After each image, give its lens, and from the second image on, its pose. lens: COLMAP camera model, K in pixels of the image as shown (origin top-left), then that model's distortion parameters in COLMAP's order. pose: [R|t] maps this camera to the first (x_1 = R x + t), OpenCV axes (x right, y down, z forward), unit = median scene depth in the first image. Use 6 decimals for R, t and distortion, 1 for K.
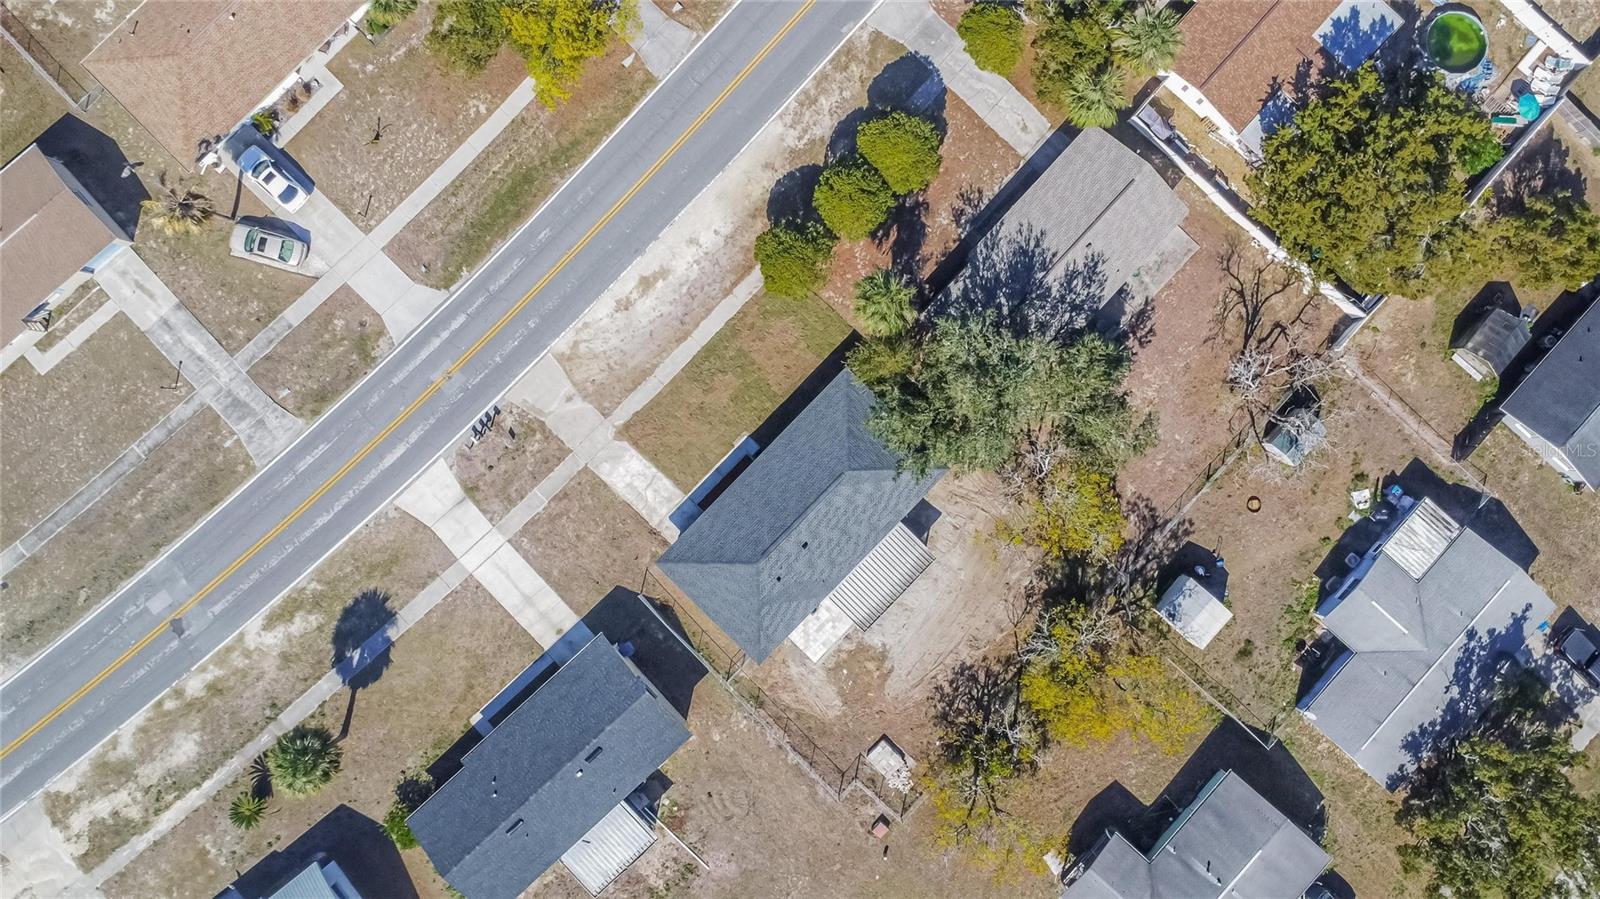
lens RADIAL K [[1245.3, 0, 815.1], [0, 1245.3, 417.2], [0, 0, 1]] dist [0.013963, 0.001674]
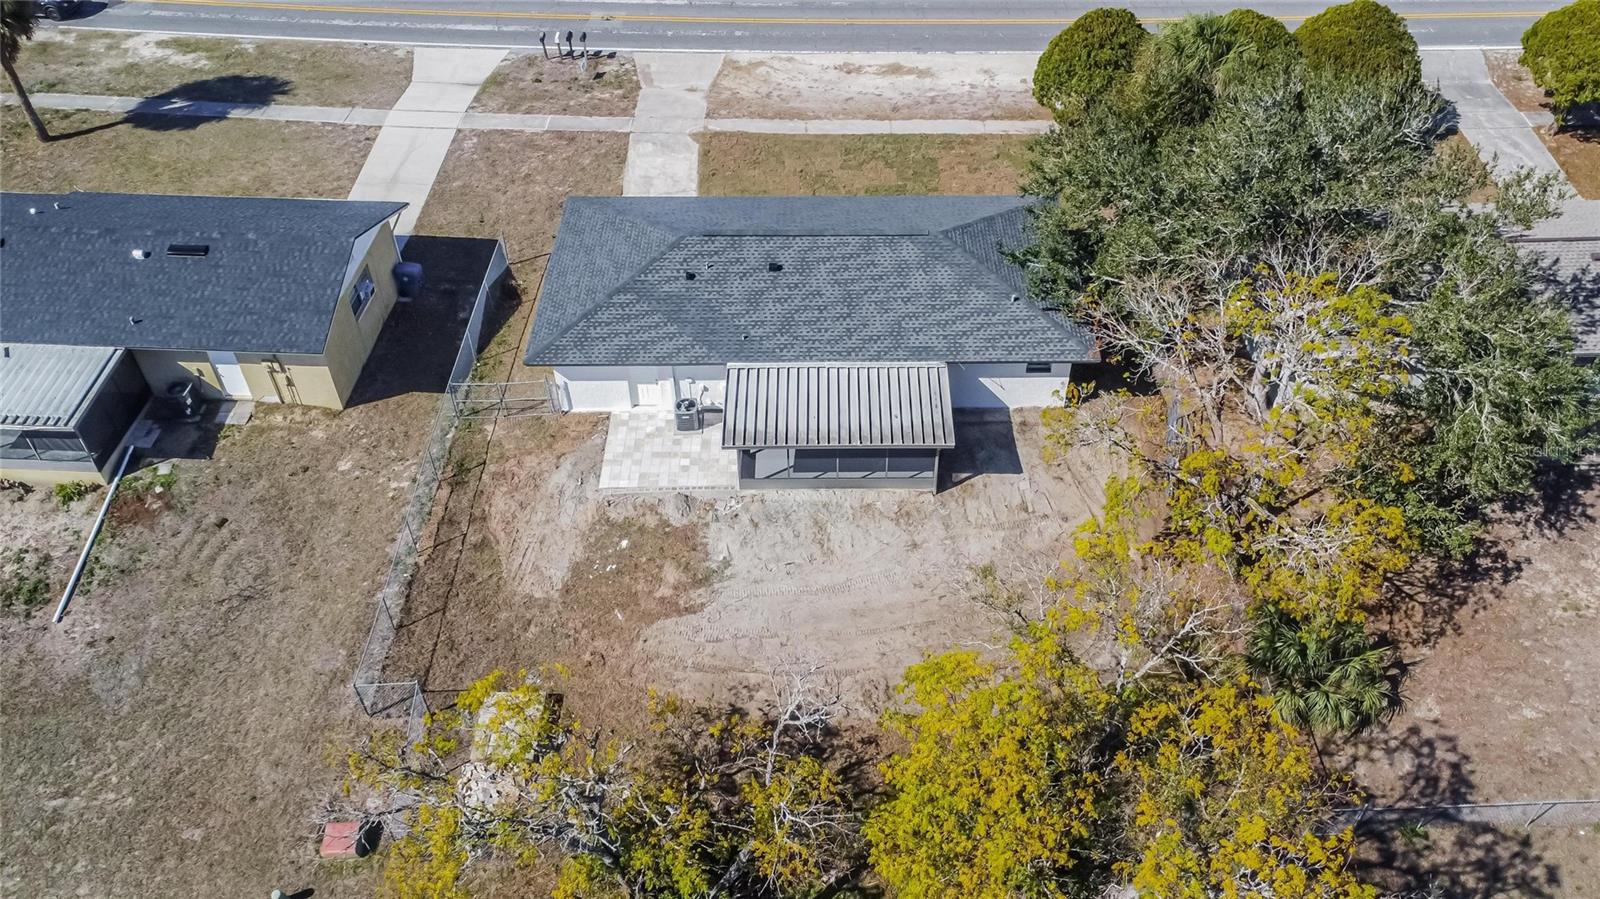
lens RADIAL K [[1230.1, 0, 819.9], [0, 1230.1, 465.0], [0, 0, 1]] dist [0.018452, -0.005767]
pose [[0.700957, 0.490341, -0.517904, 0.289043], [-0.712853, 0.504433, -0.487225, 0.357713], [0.022341, 0.710713, 0.703127, 0.680637]]
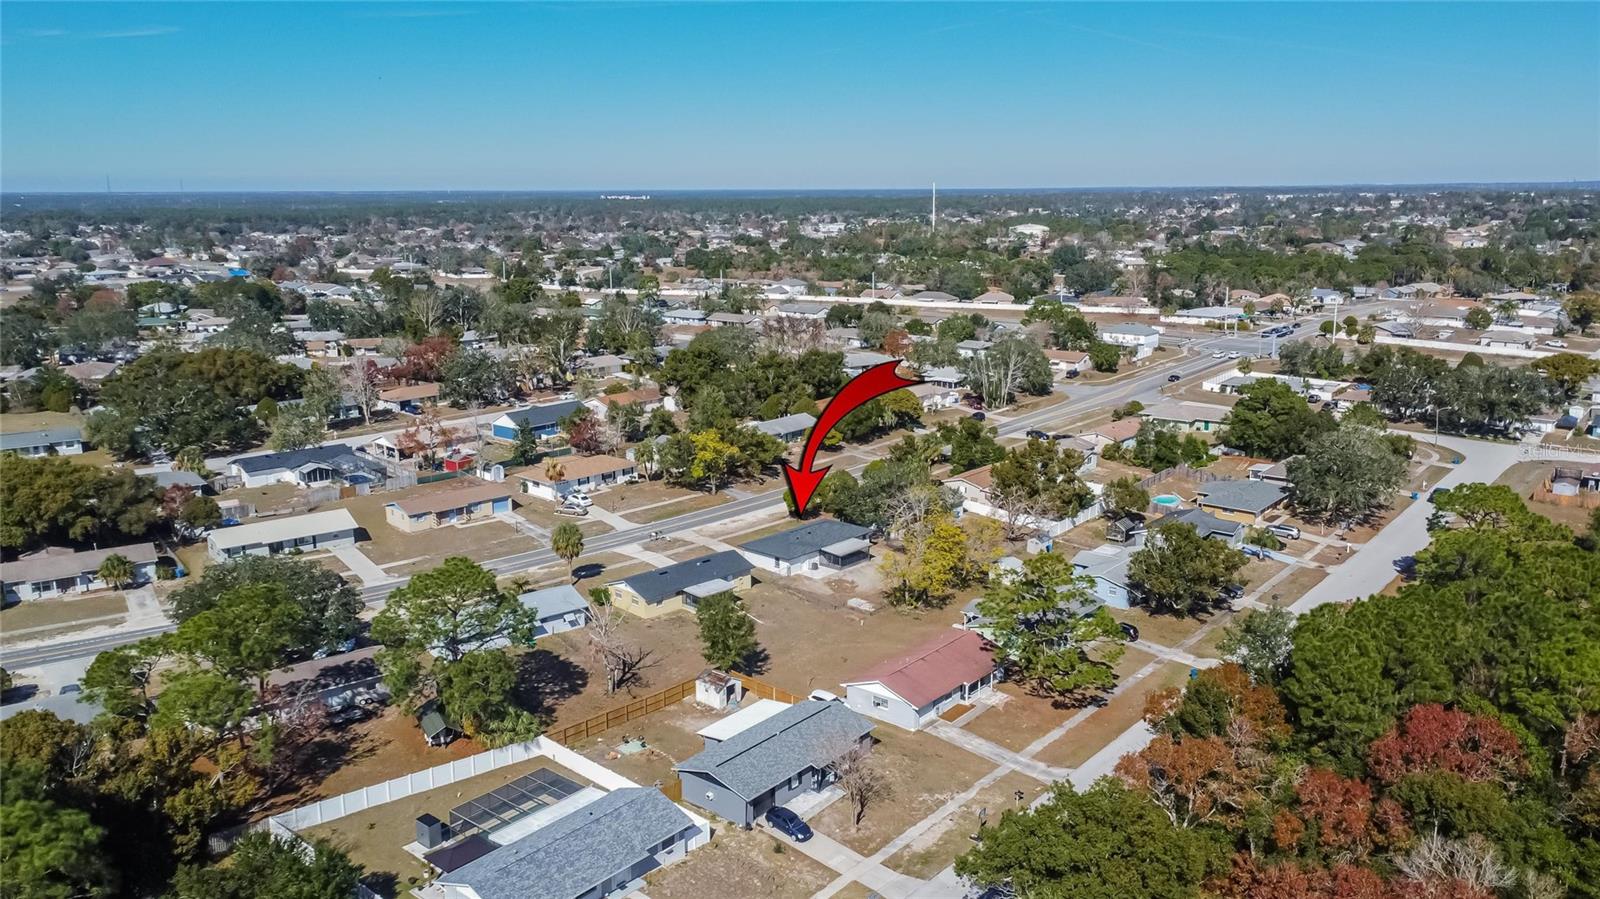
lens RADIAL K [[1224.0, 0, 807.7], [0, 1224.0, 443.2], [0, 0, 1]] dist [0.016407, 0.001458]
pose [[0.999137, -0.021857, 0.035320, -0.077837], [0.039377, 0.227862, -0.972897, 2.004496], [0.013216, 0.973448, 0.228526, 0.363346]]
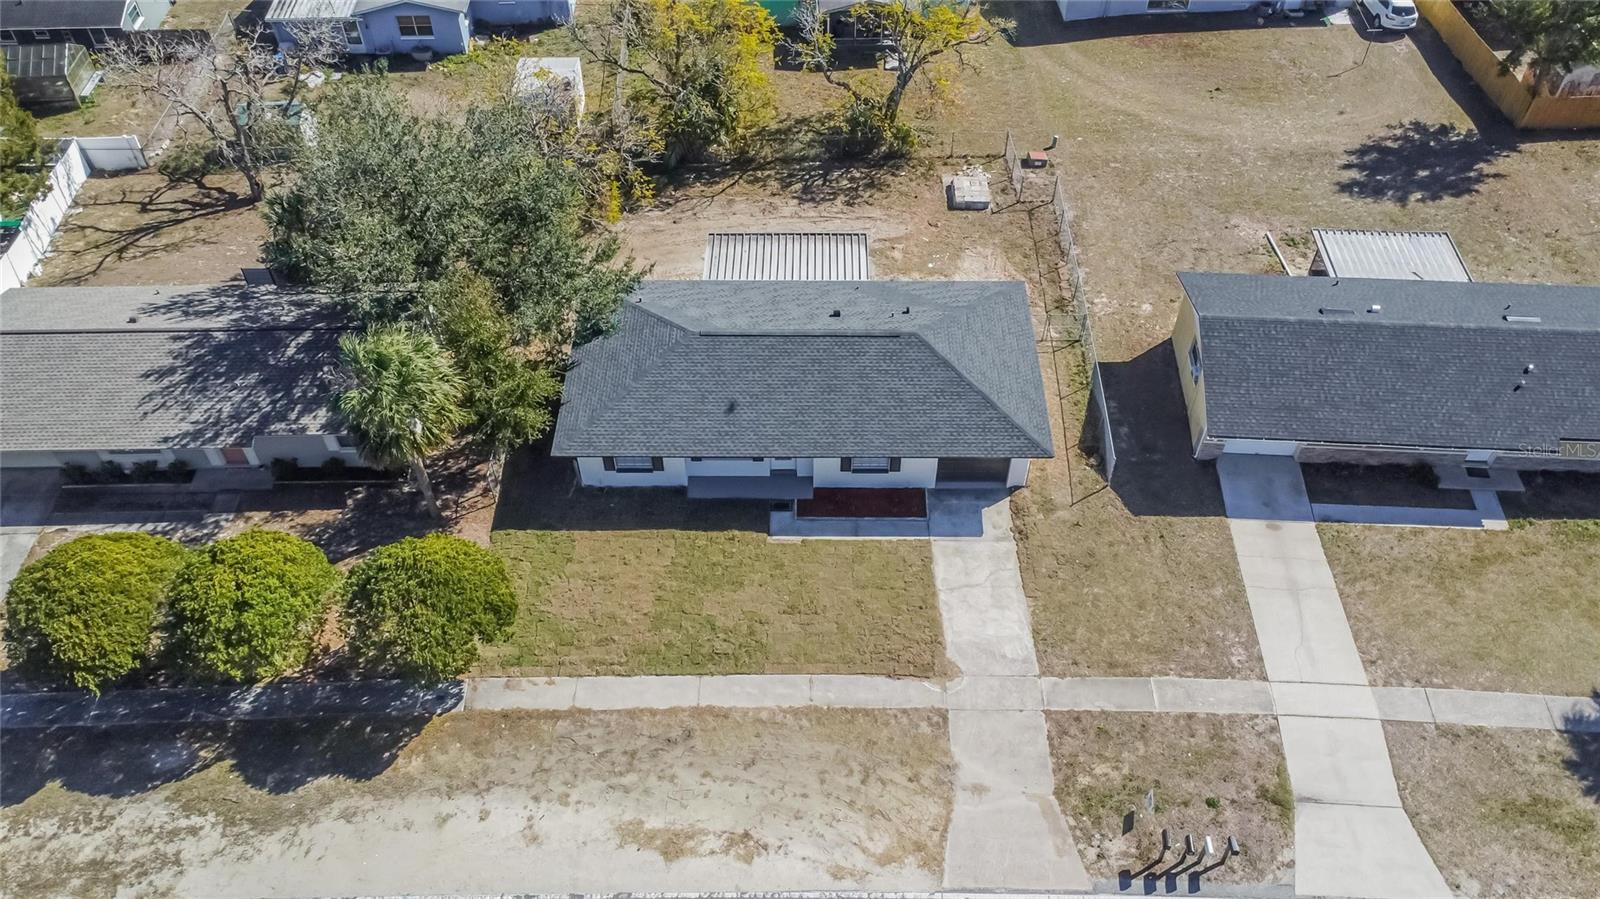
lens RADIAL K [[1224.0, 0, 807.7], [0, 1224.0, 443.2], [0, 0, 1]] dist [0.016407, 0.001458]
pose [[-0.695564, -0.537971, 0.476212, -0.298037], [0.718251, -0.504538, 0.479120, -0.209078], [-0.017485, 0.675299, 0.737337, 0.586604]]
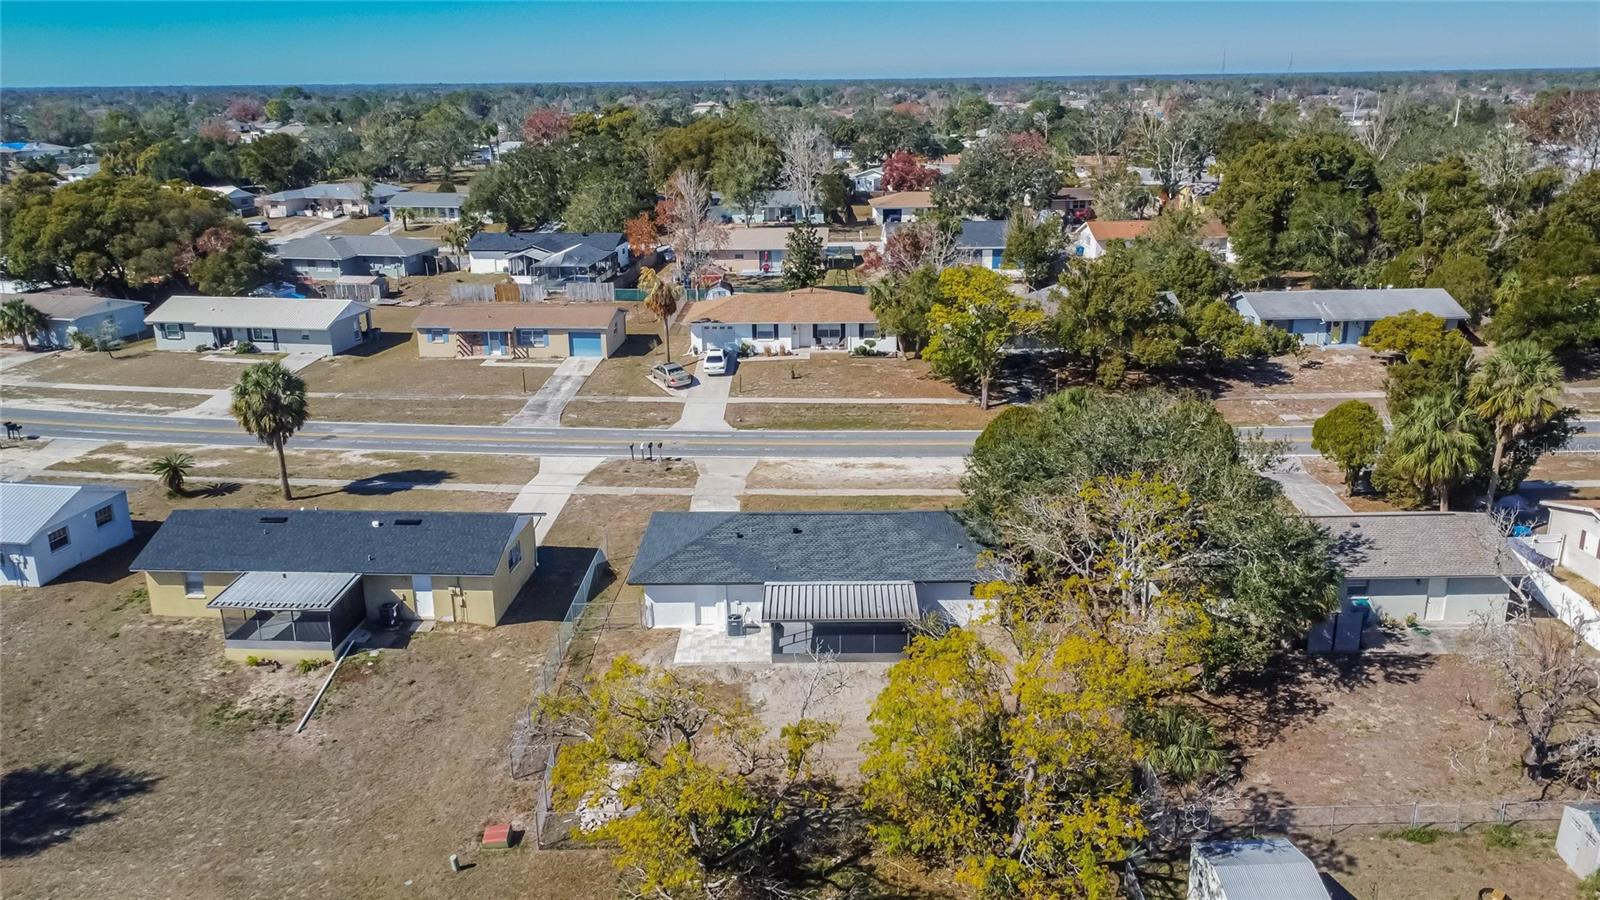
lens RADIAL K [[1229.0, 0, 796.4], [0, 1229.0, 436.0], [0, 0, 1]] dist [0.015253, -0.003155]
pose [[0.687246, 0.187194, -0.701891, 0.479231], [-0.725665, 0.221103, -0.651555, 0.548930], [0.033223, 0.957116, 0.287793, 0.704840]]
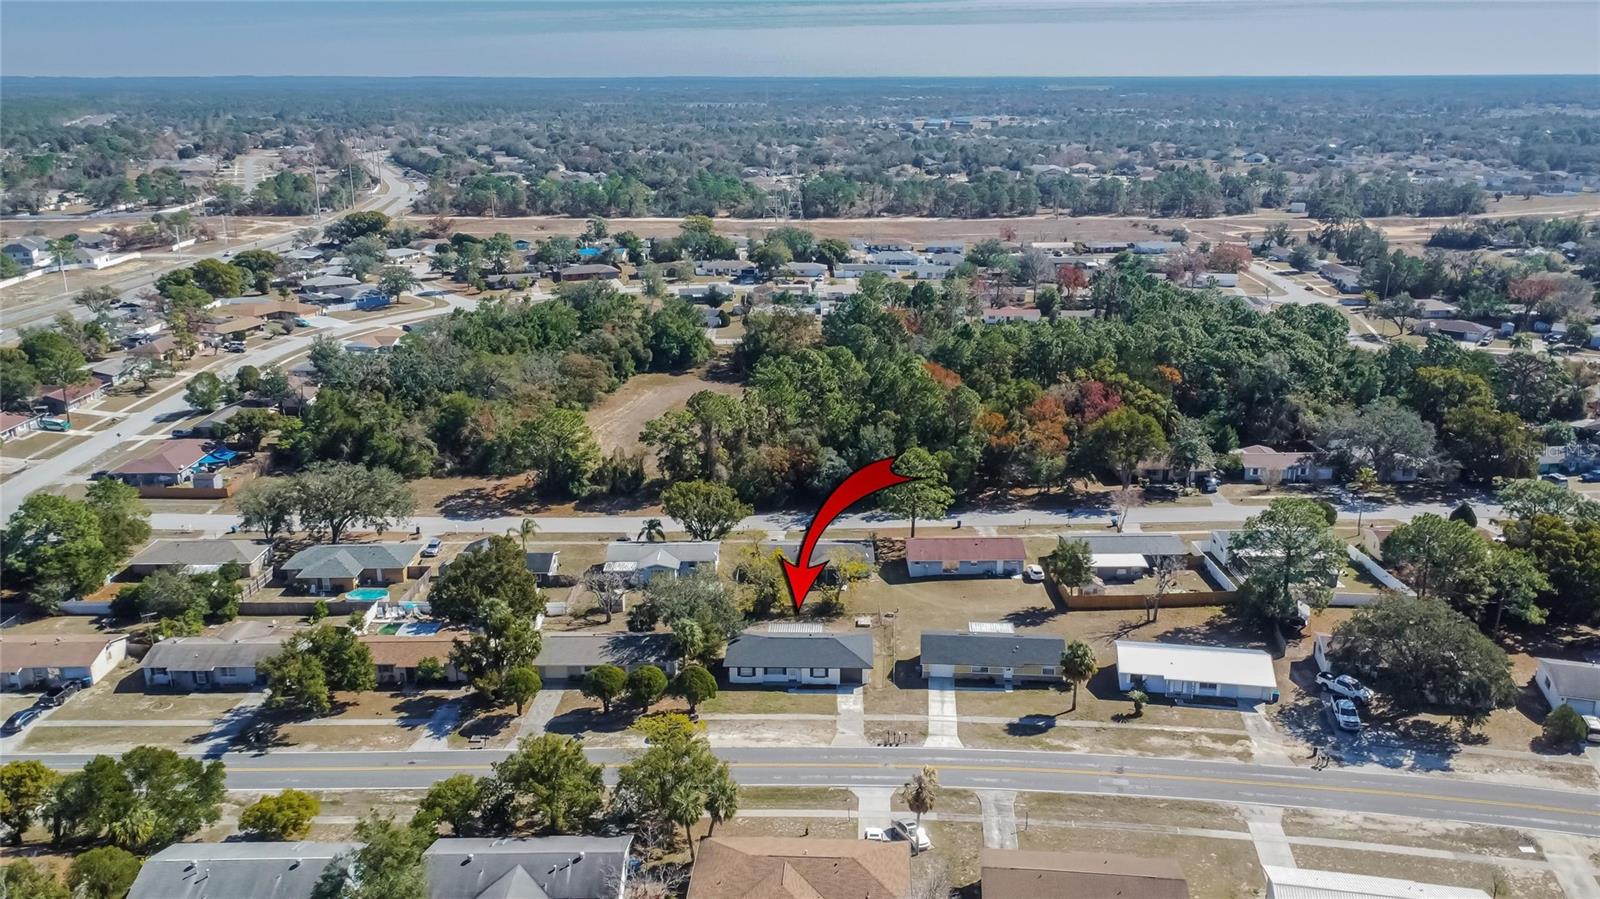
lens RADIAL K [[1245.3, 0, 815.1], [0, 1245.3, 417.2], [0, 0, 1]] dist [0.013963, 0.001674]
pose [[-0.678392, -0.203211, 0.706038, -1.248673], [0.734494, -0.164812, 0.658298, -1.056102], [-0.017410, 0.965164, 0.261064, 0.167723]]
